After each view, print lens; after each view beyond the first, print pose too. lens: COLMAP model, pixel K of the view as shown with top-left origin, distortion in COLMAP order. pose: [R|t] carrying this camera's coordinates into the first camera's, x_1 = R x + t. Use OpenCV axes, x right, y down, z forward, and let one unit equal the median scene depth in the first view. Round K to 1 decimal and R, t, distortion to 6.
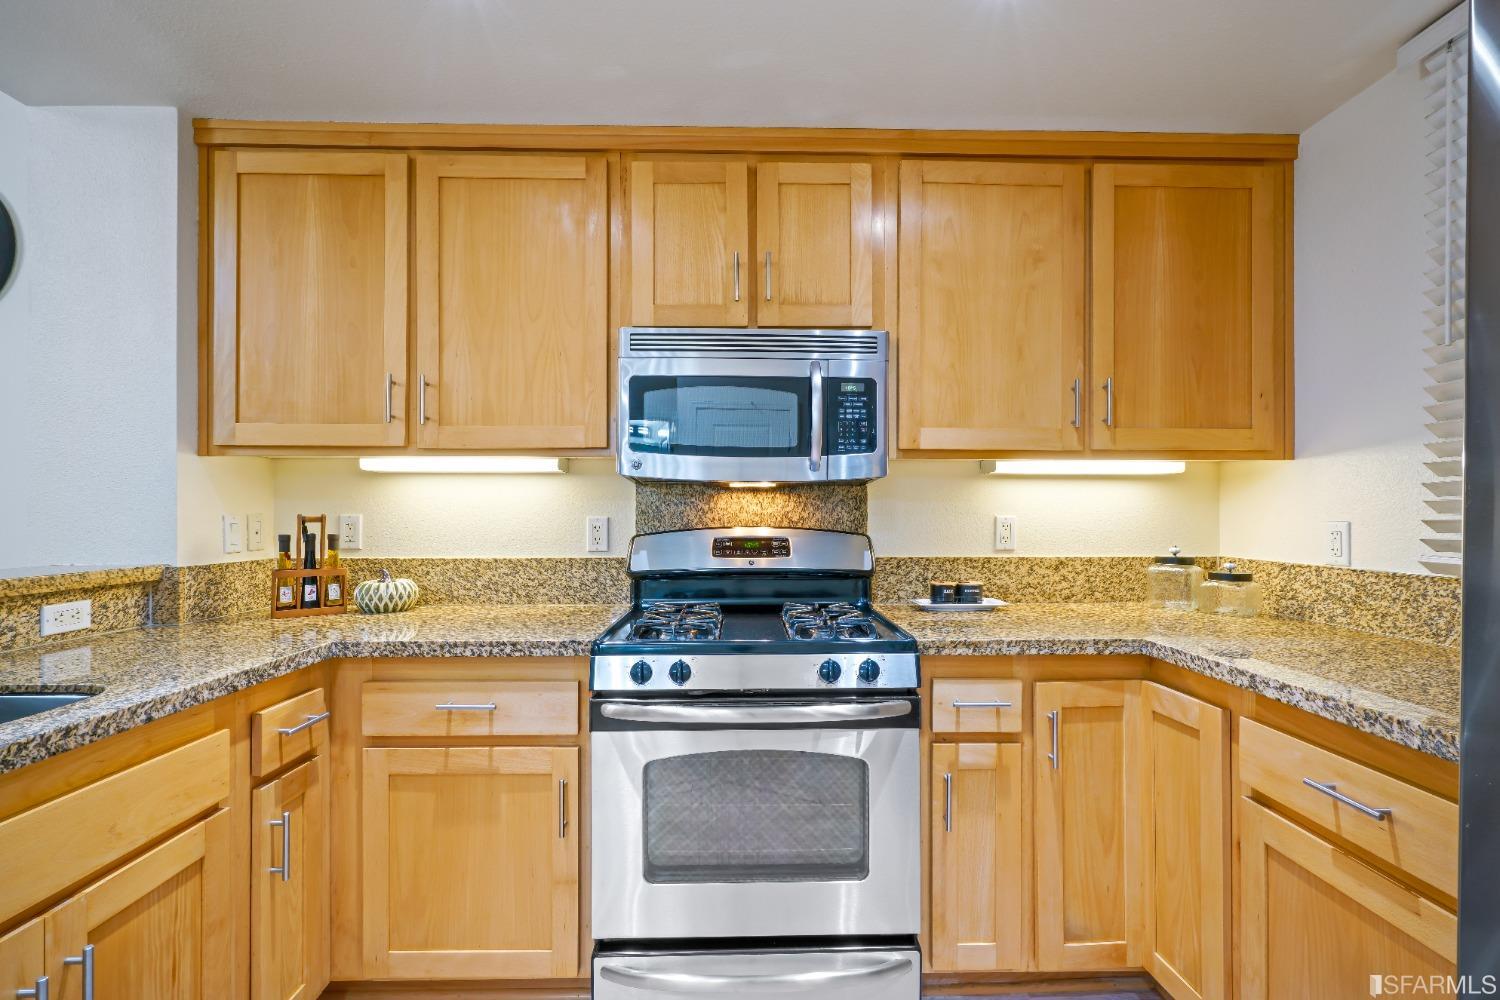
lens RADIAL K [[681.7, 0, 759.4], [0, 681.7, 511.2], [0, 0, 1]] dist [-0.001217, 0.000284]
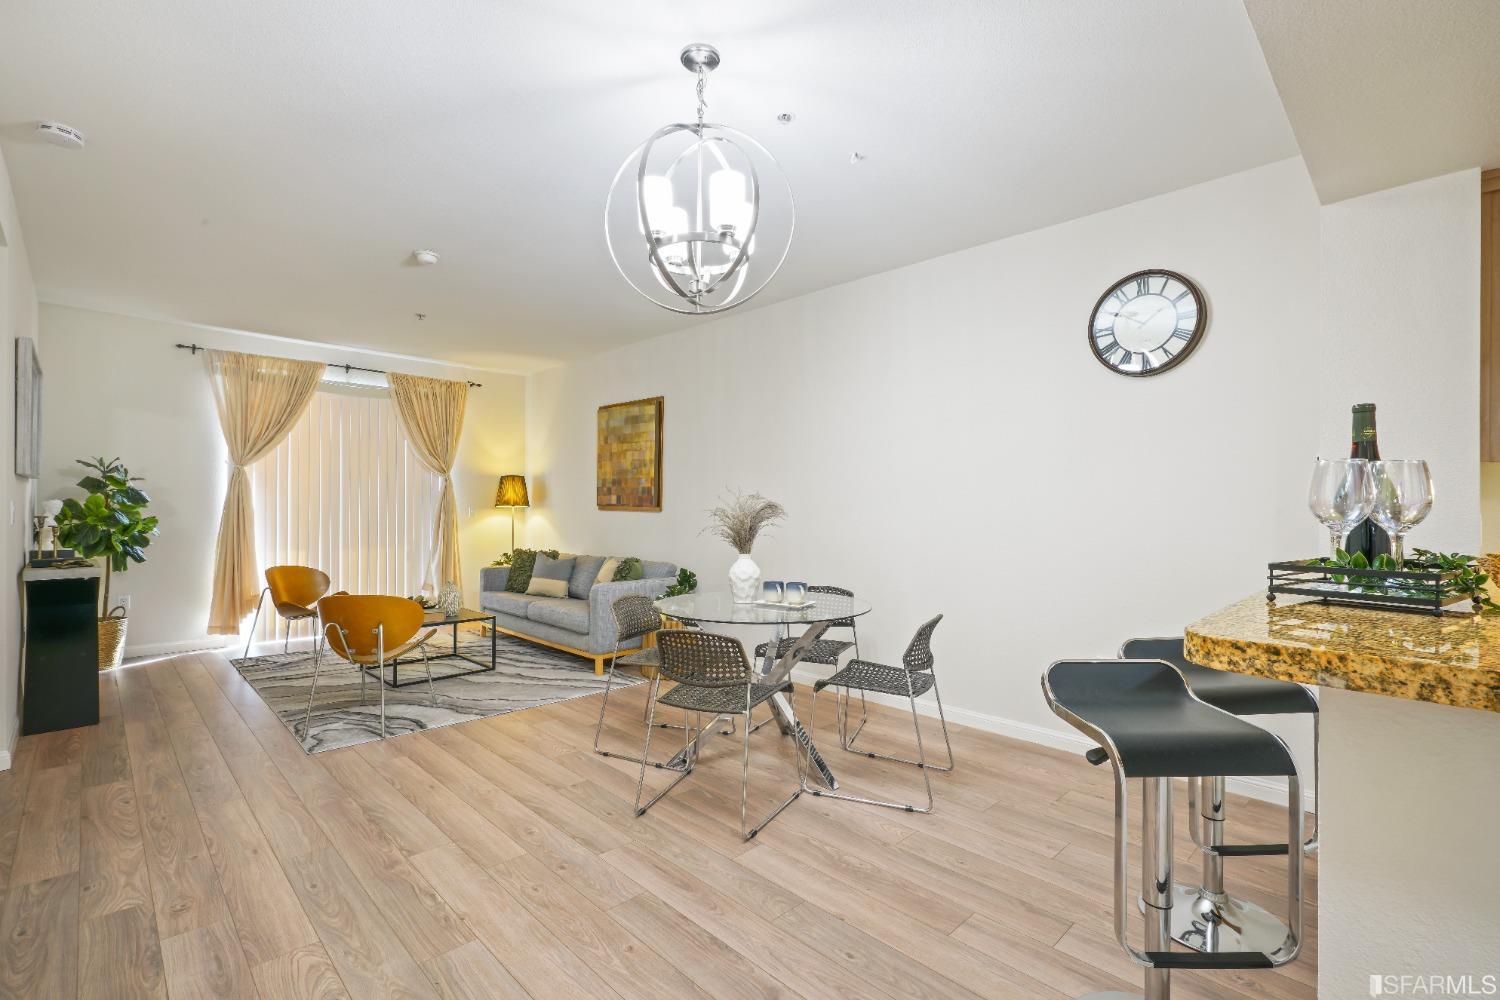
lens RADIAL K [[679.9, 0, 756.4], [0, 679.9, 505.0], [0, 0, 1]] dist [-0.001332, 0.000126]
pose [[0.684526, 0.005260, -0.728969, -0.805258], [-0.004946, 0.999984, 0.002571, -0.007230], [0.728971, 0.001845, 0.684542, -0.669413]]
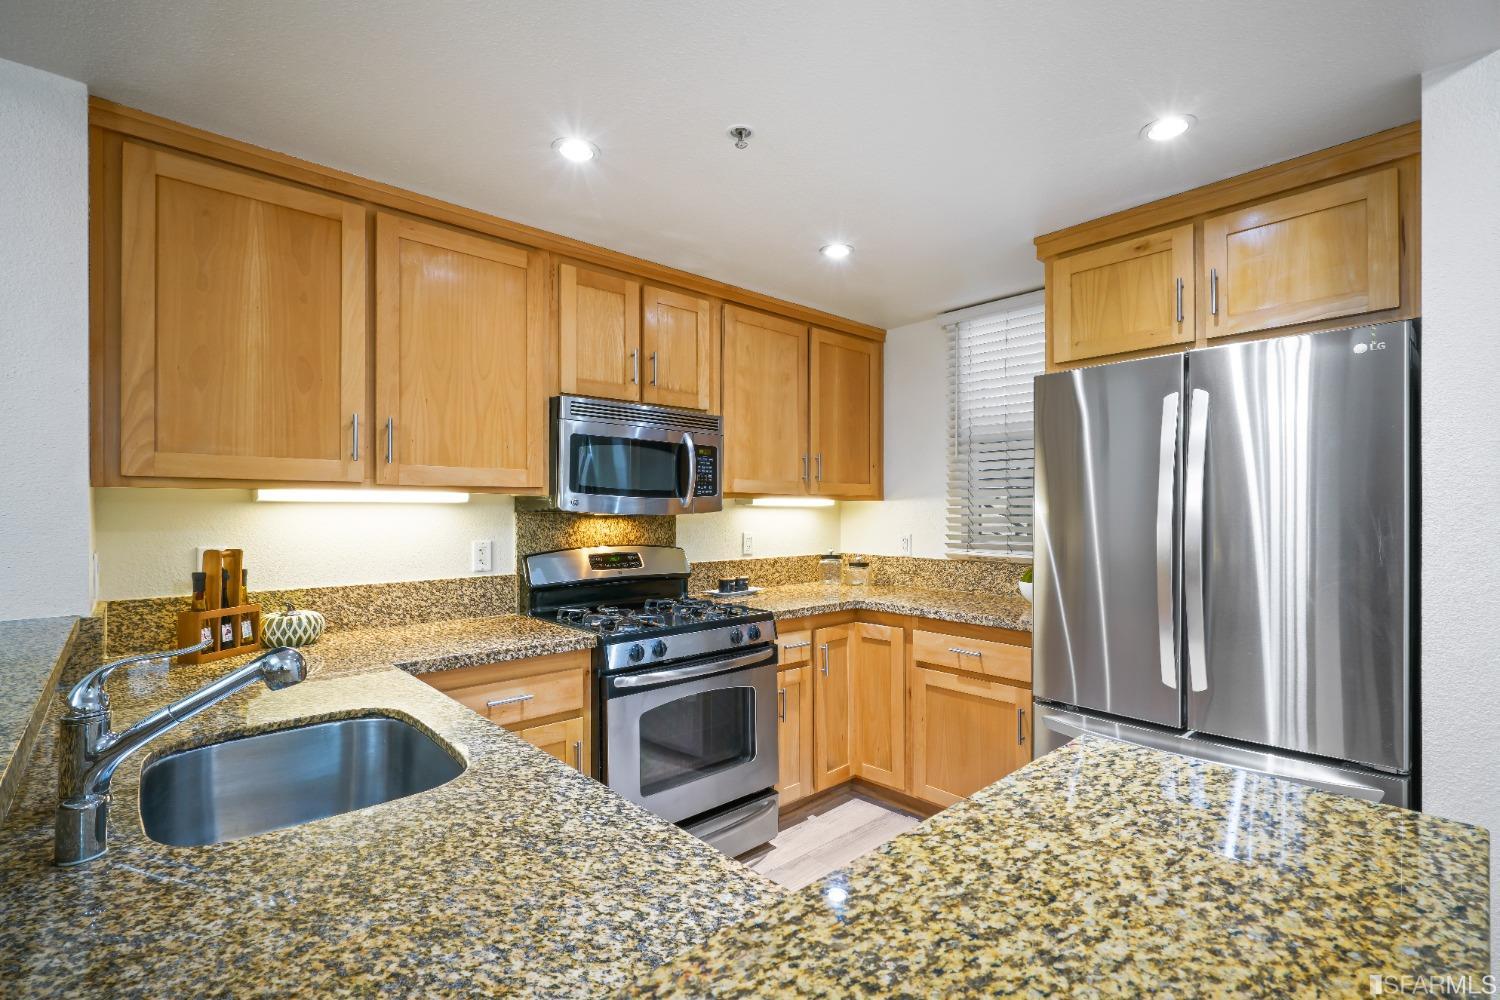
lens RADIAL K [[681.7, 0, 759.4], [0, 681.7, 511.2], [0, 0, 1]] dist [-0.001217, 0.000284]
pose [[0.751624, -0.000958, 0.659591, -0.743400], [-0.002796, 0.999985, 0.004638, -0.056338], [-0.659586, -0.005330, 0.751610, -0.201824]]
